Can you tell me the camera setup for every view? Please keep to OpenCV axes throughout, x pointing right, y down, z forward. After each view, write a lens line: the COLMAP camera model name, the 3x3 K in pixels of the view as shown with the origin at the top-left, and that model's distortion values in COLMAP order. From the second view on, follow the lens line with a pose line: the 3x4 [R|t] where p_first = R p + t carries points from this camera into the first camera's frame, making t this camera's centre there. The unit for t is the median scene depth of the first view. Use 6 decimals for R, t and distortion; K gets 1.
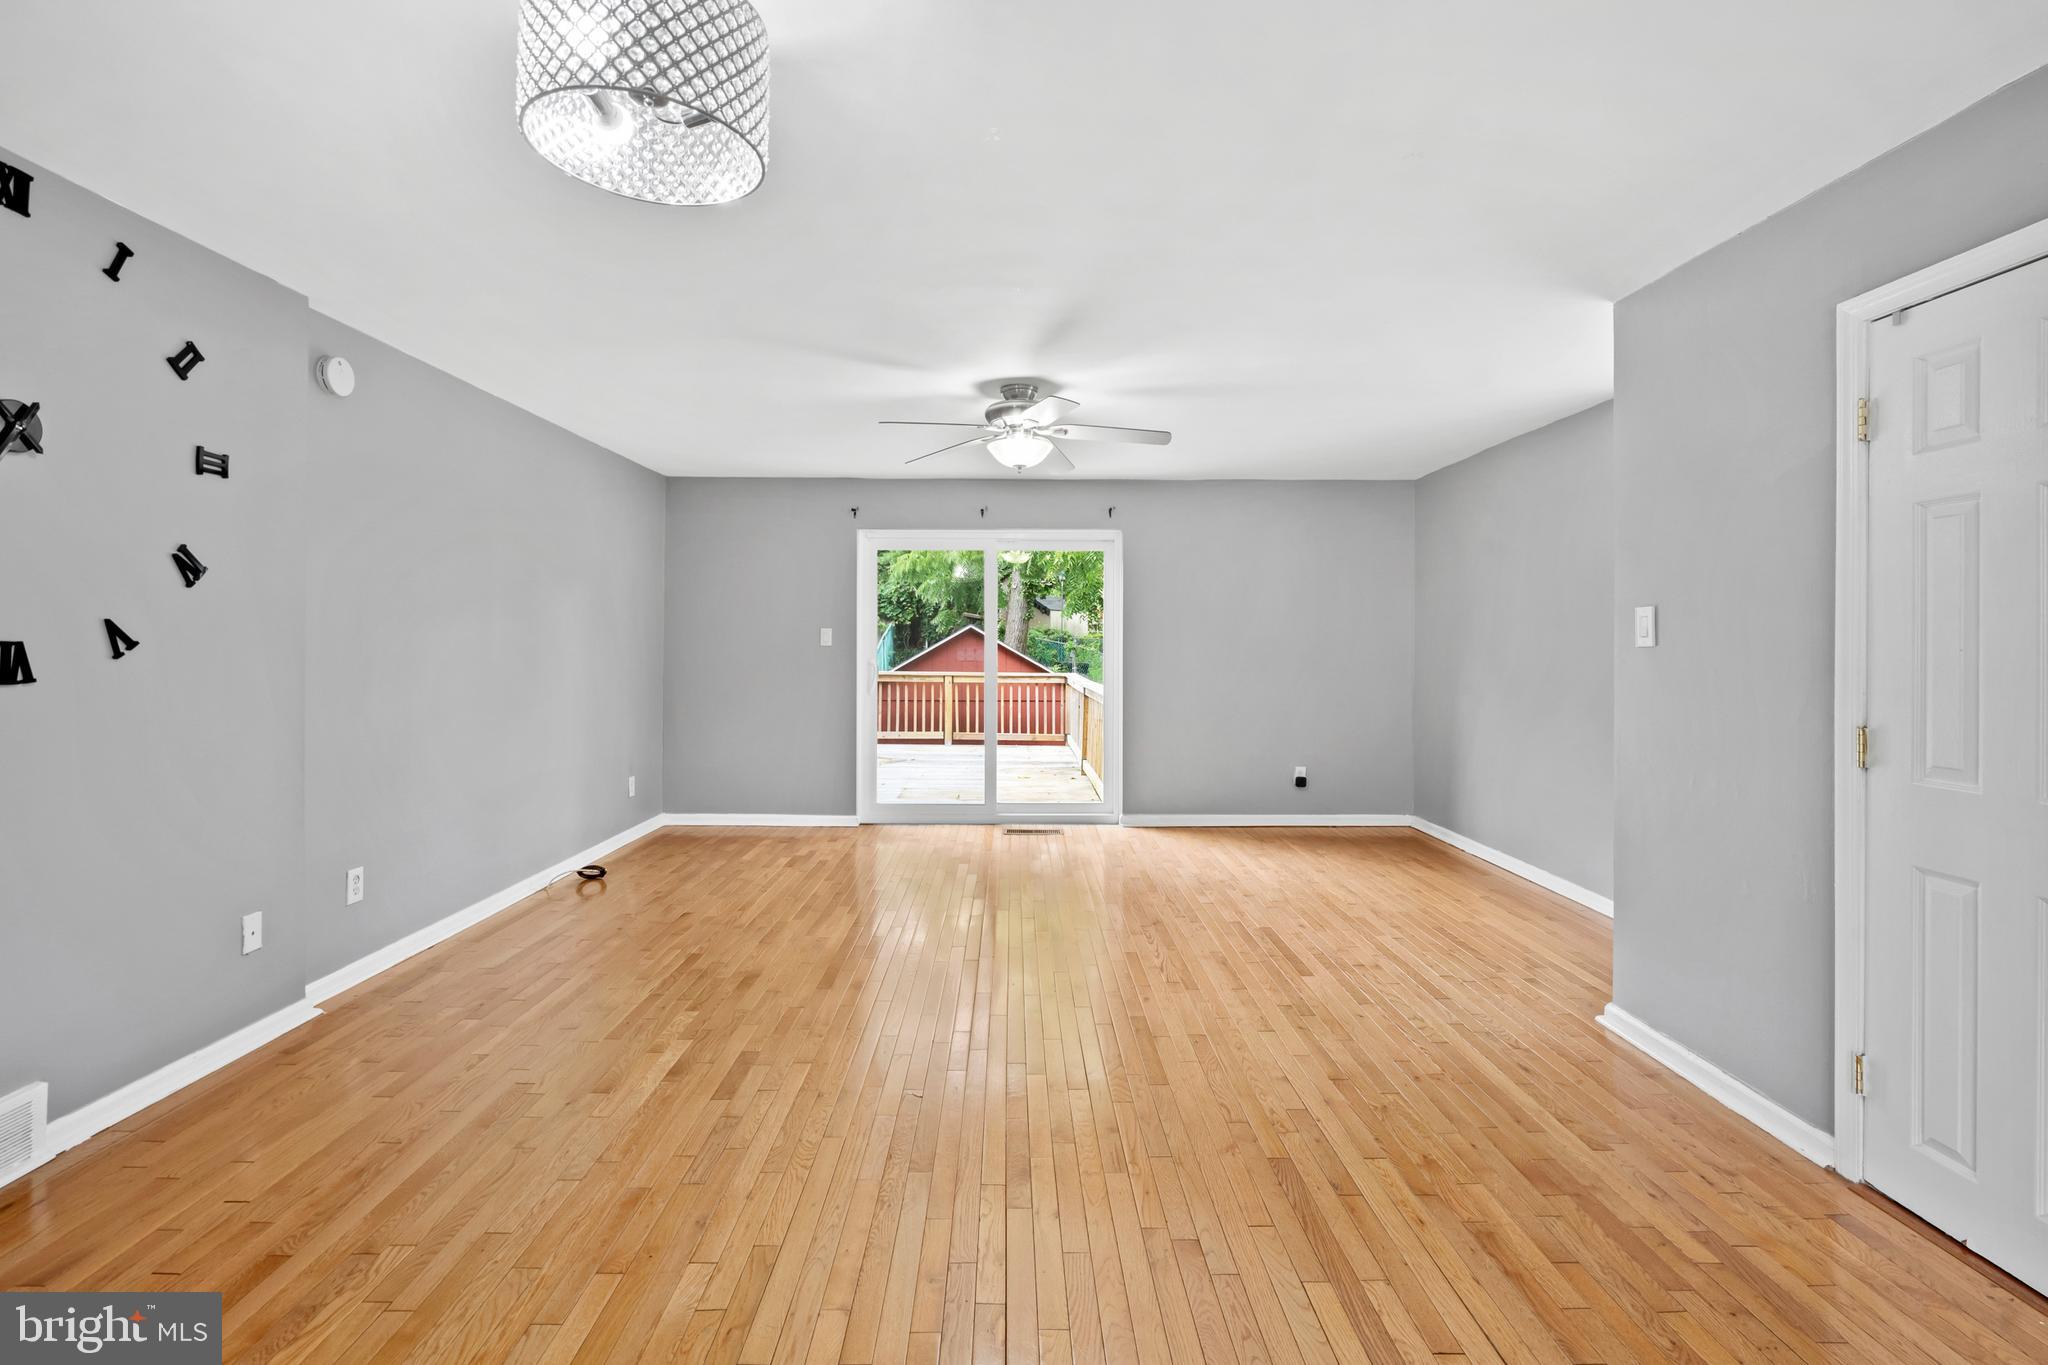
lens RADIAL K [[939.7, 0, 1026.0], [0, 939.7, 651.9], [0, 0, 1]] dist [-0.007544, 0.003225]
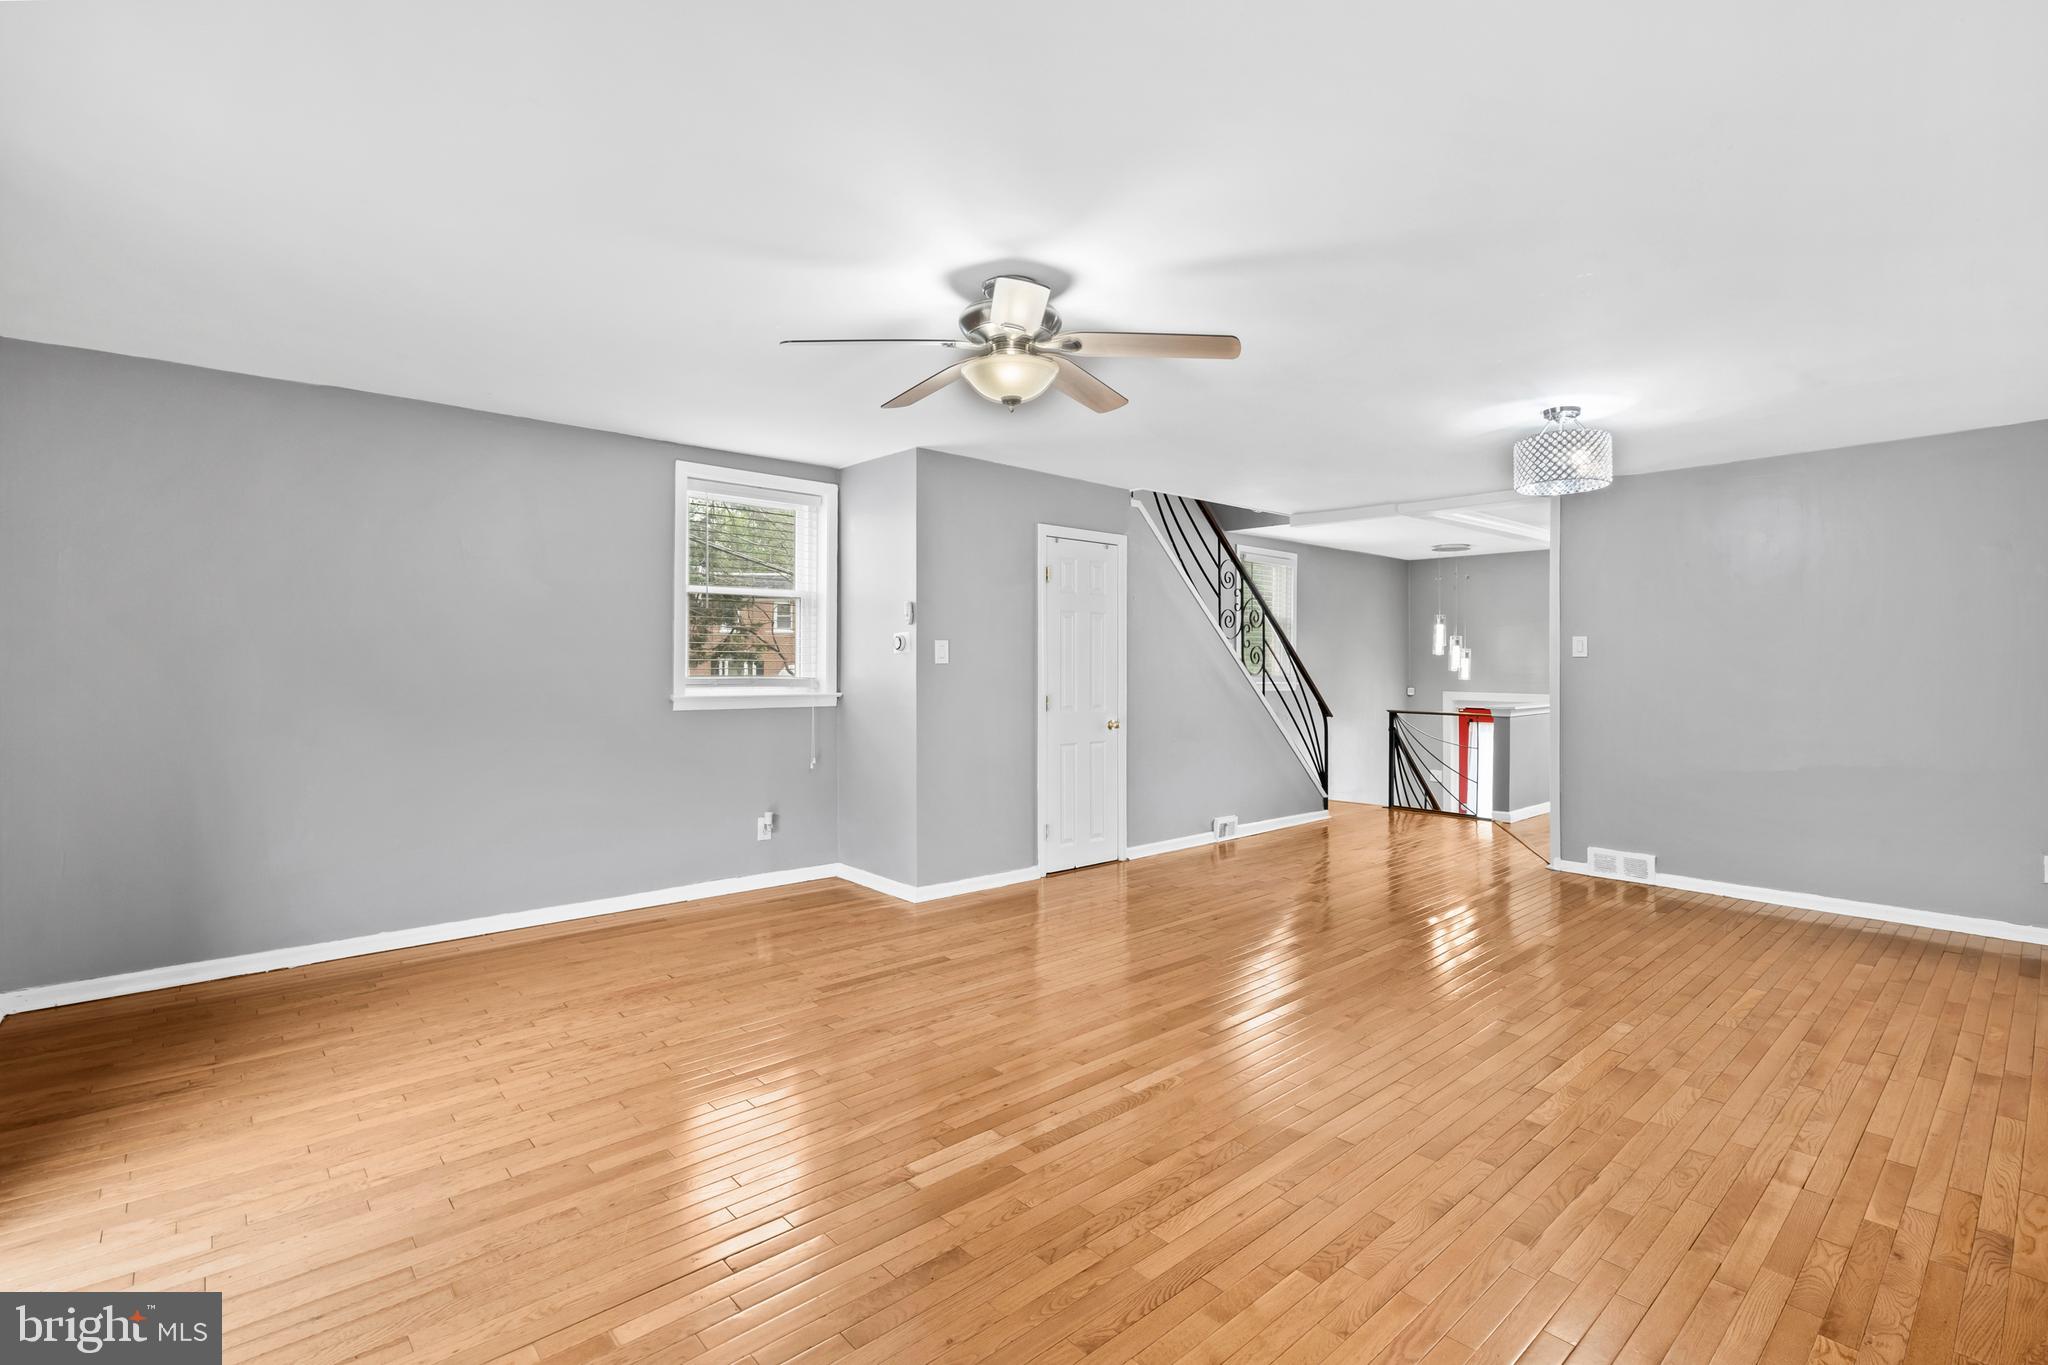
lens RADIAL K [[939.7, 0, 1018.1], [0, 939.7, 668.7], [0, 0, 1]] dist [-0.007544, 0.003225]
pose [[-0.660515, -0.013758, 0.750687, -0.329476], [-0.003068, 0.999873, 0.015625, -0.010401], [-0.750807, 0.008017, -0.660473, 0.928409]]
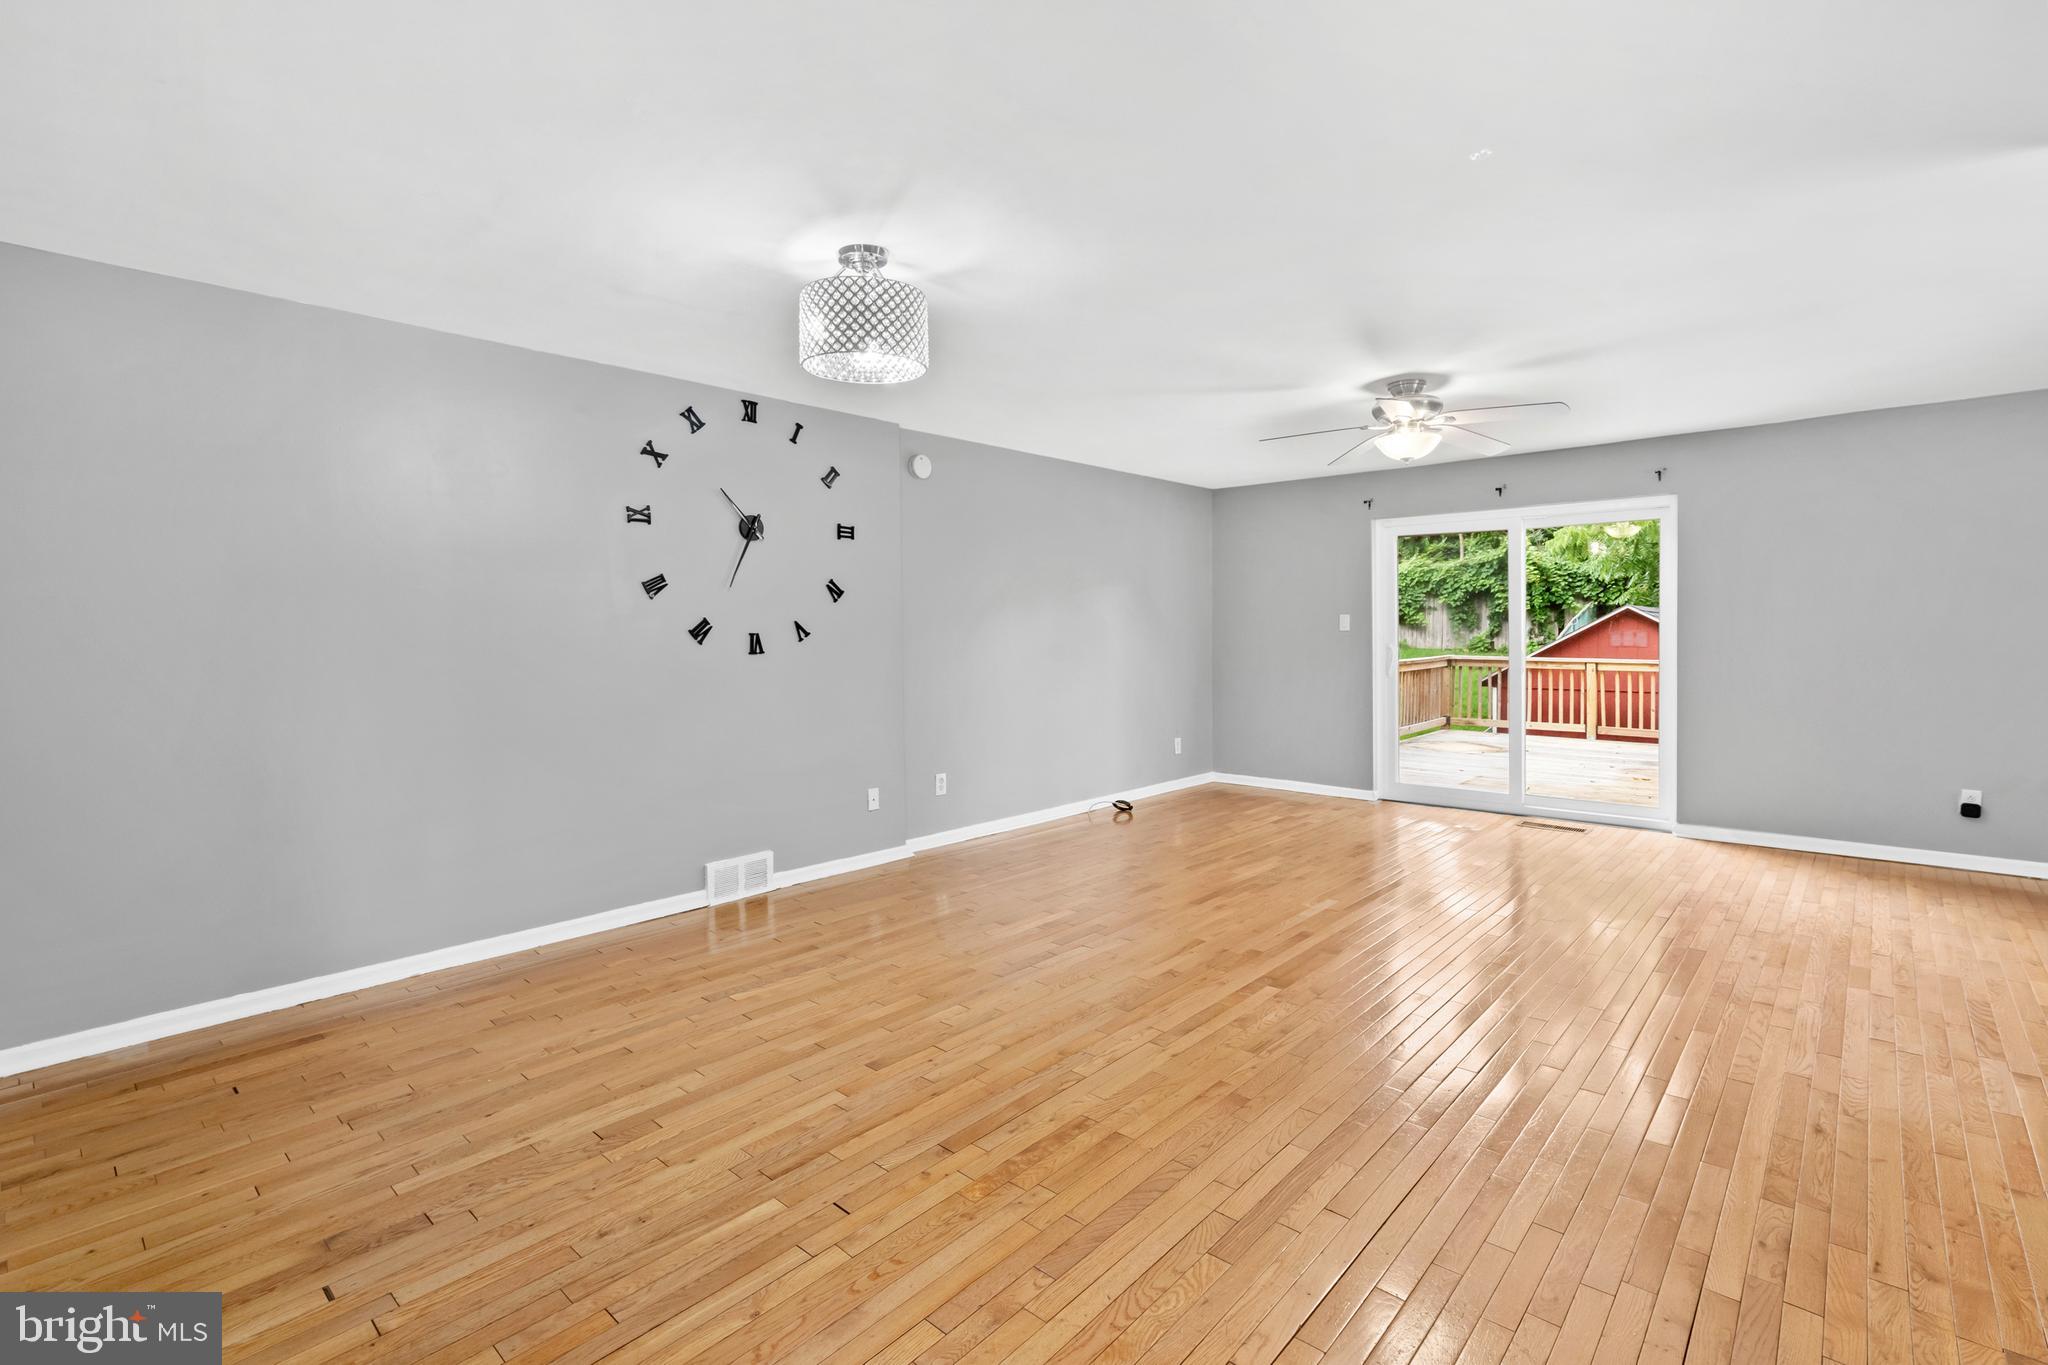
lens RADIAL K [[939.7, 0, 1030.9], [0, 939.7, 670.2], [0, 0, 1]] dist [-0.007544, 0.003225]
pose [[0.739502, 0.020911, -0.672830, 0.248486], [0.003157, 0.999399, 0.034530, 0.000309], [0.673147, -0.027659, 0.738991, -0.038299]]
